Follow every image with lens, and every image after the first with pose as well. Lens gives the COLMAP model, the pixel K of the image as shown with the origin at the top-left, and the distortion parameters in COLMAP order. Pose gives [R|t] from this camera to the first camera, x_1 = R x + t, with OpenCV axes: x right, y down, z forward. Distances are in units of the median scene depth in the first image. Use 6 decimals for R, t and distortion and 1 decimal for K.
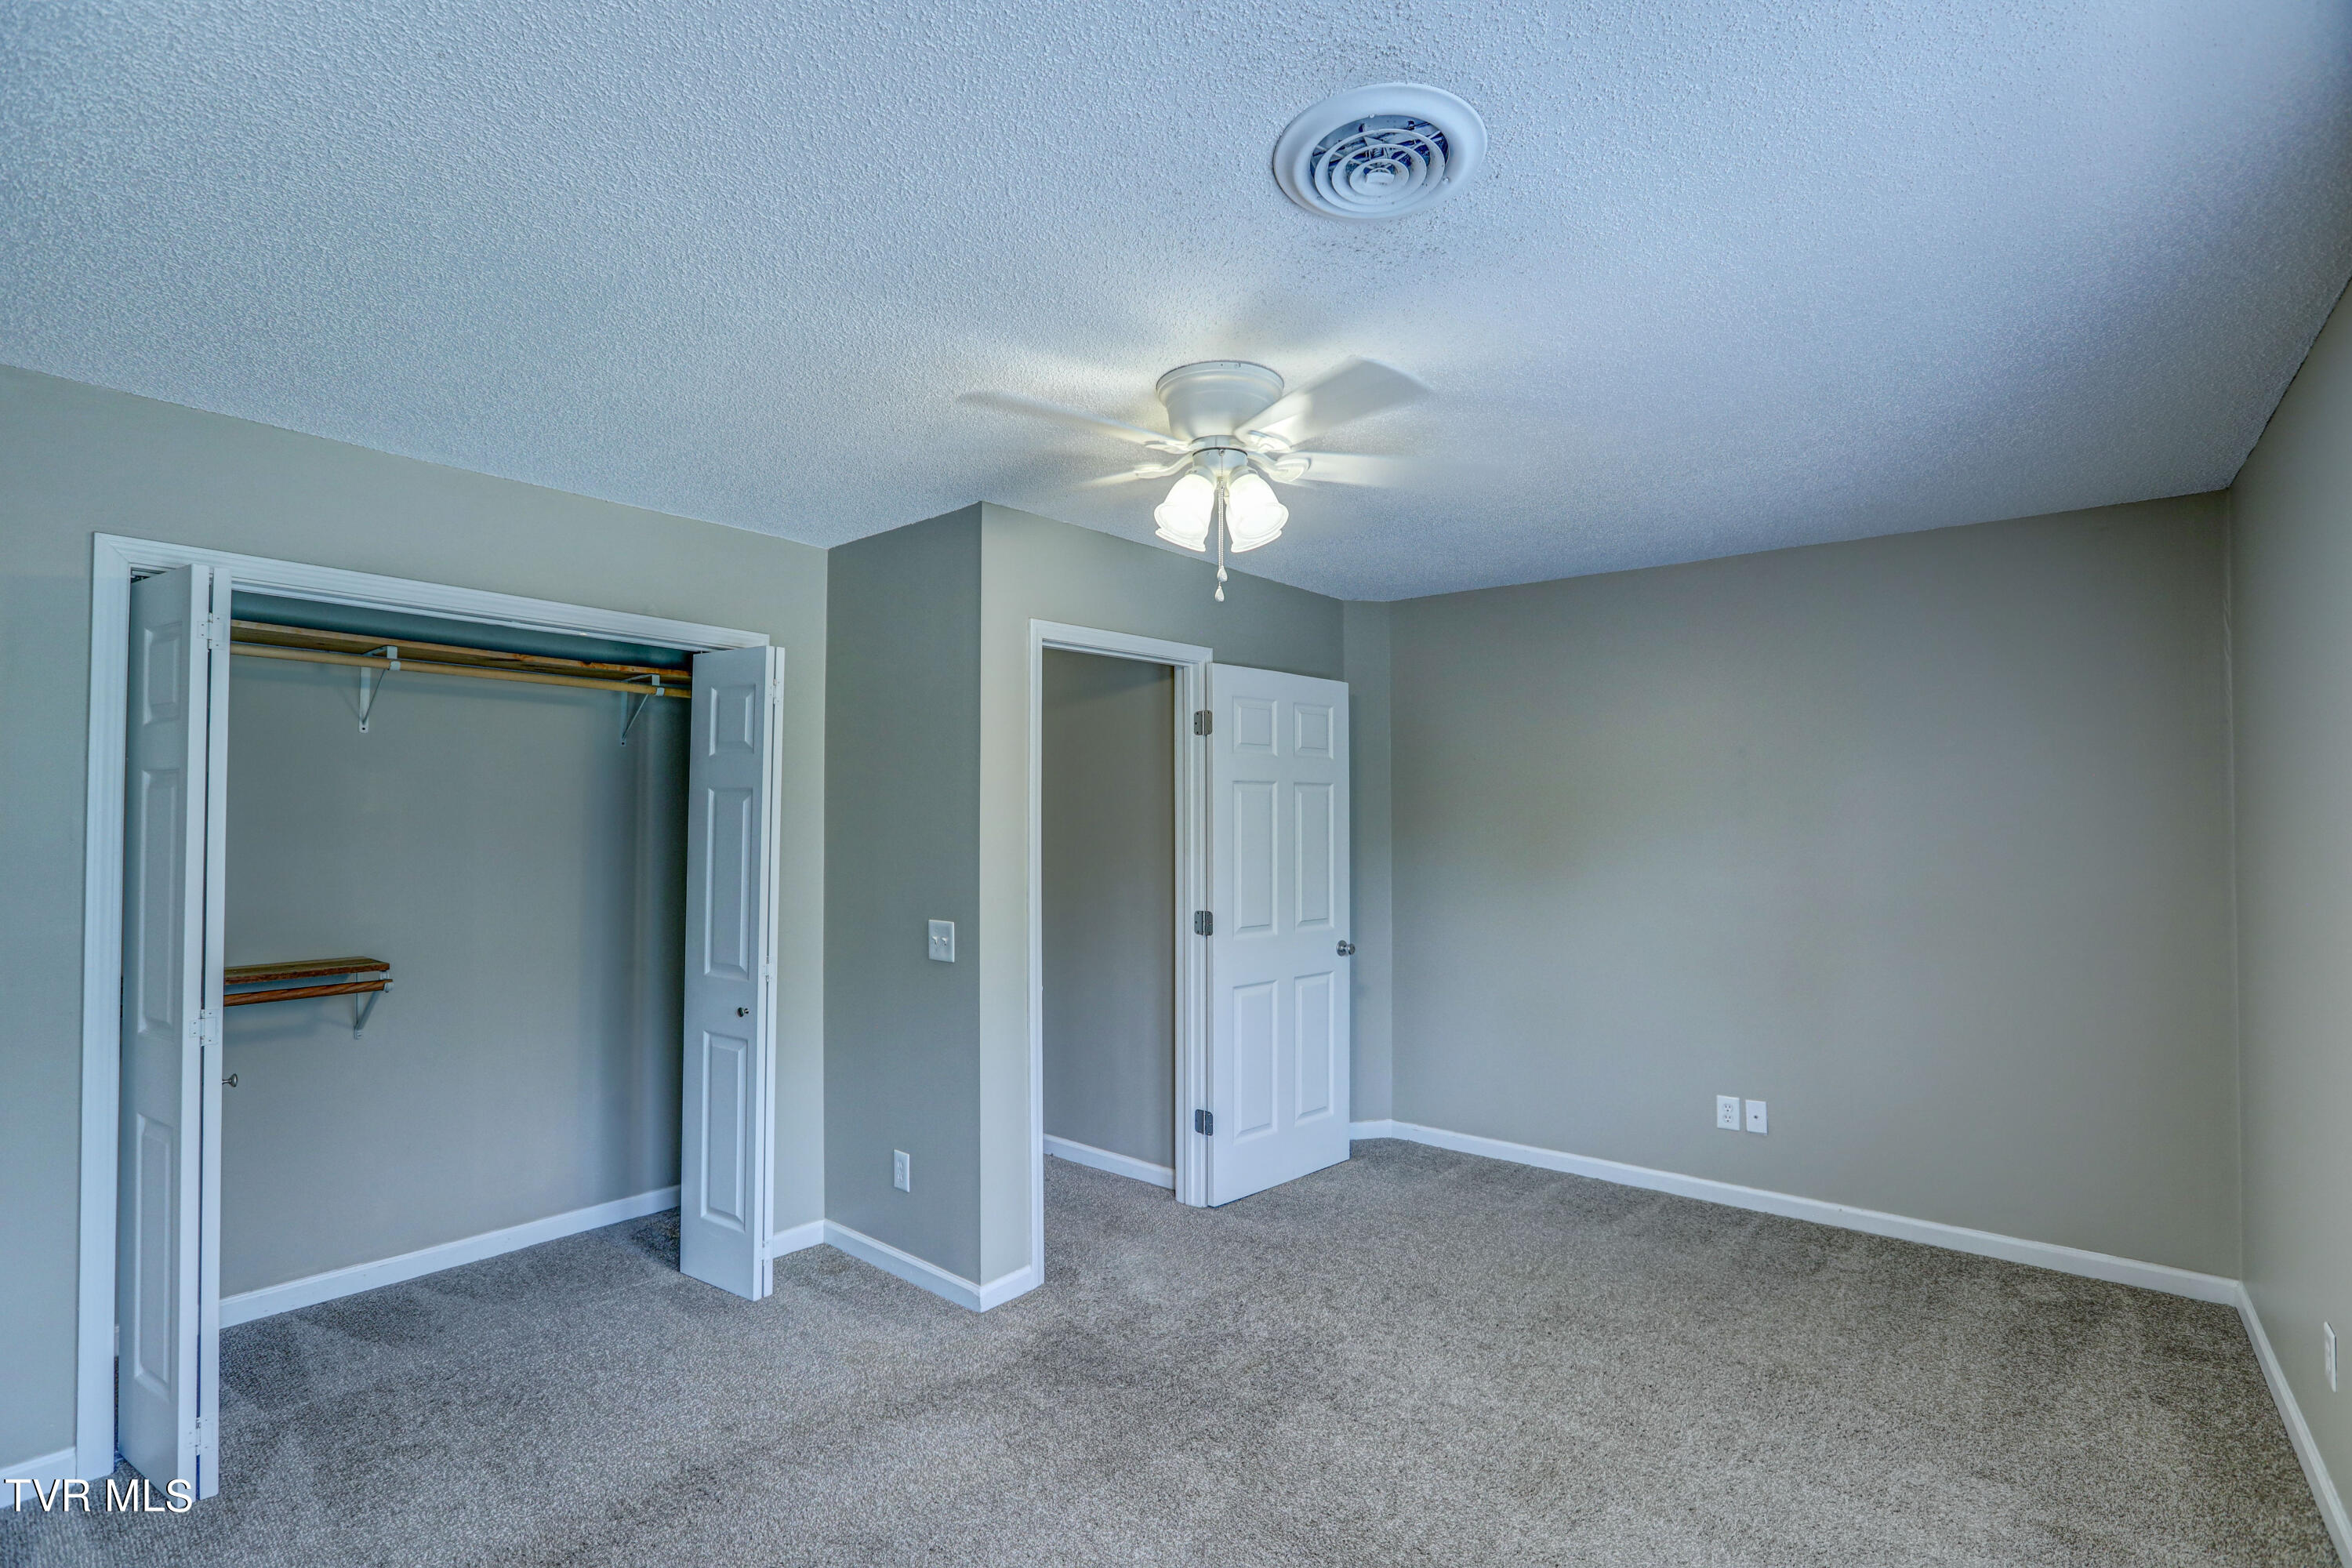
lens RADIAL K [[1065.9, 0, 1171.1], [0, 1065.9, 797.7], [0, 0, 1]] dist [-0.060616, 0.017502]
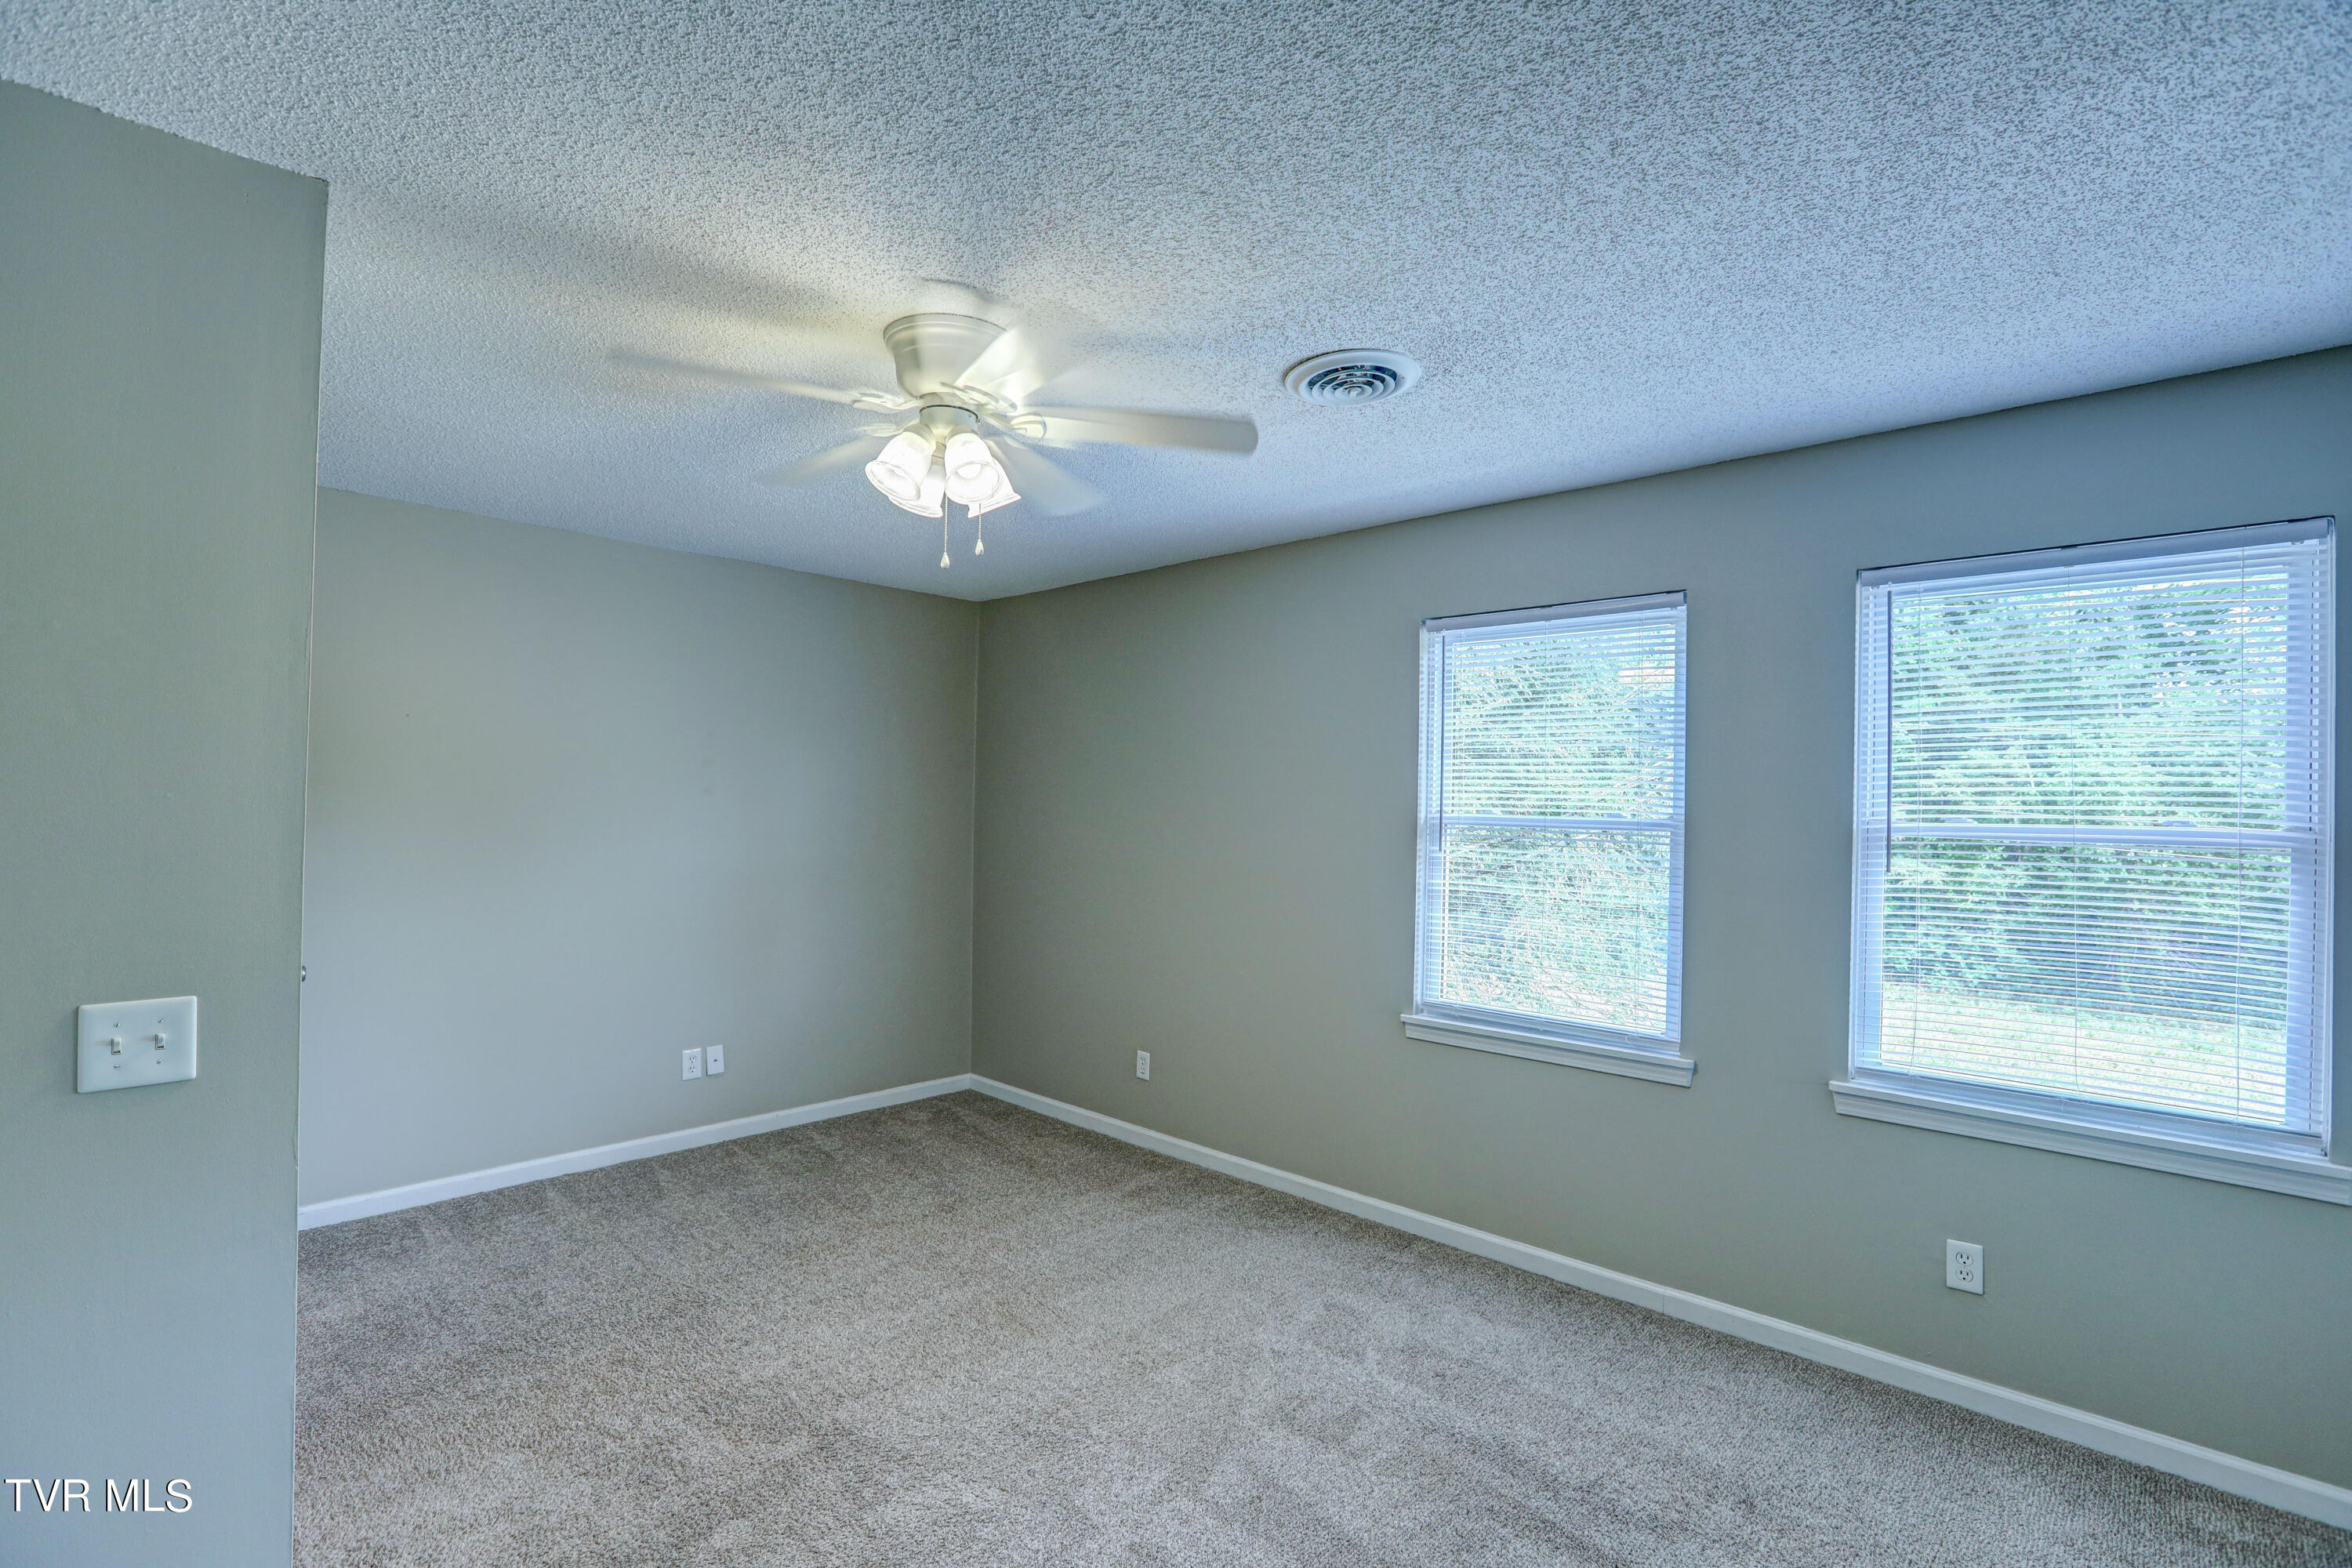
lens RADIAL K [[1065.9, 0, 1171.1], [0, 1065.9, 797.7], [0, 0, 1]] dist [-0.060616, 0.017502]
pose [[0.085744, 0.001385, 0.996316, -0.600751], [-0.024141, 0.999708, 0.000688, 0.015795], [-0.996025, -0.024111, 0.085752, 0.492921]]
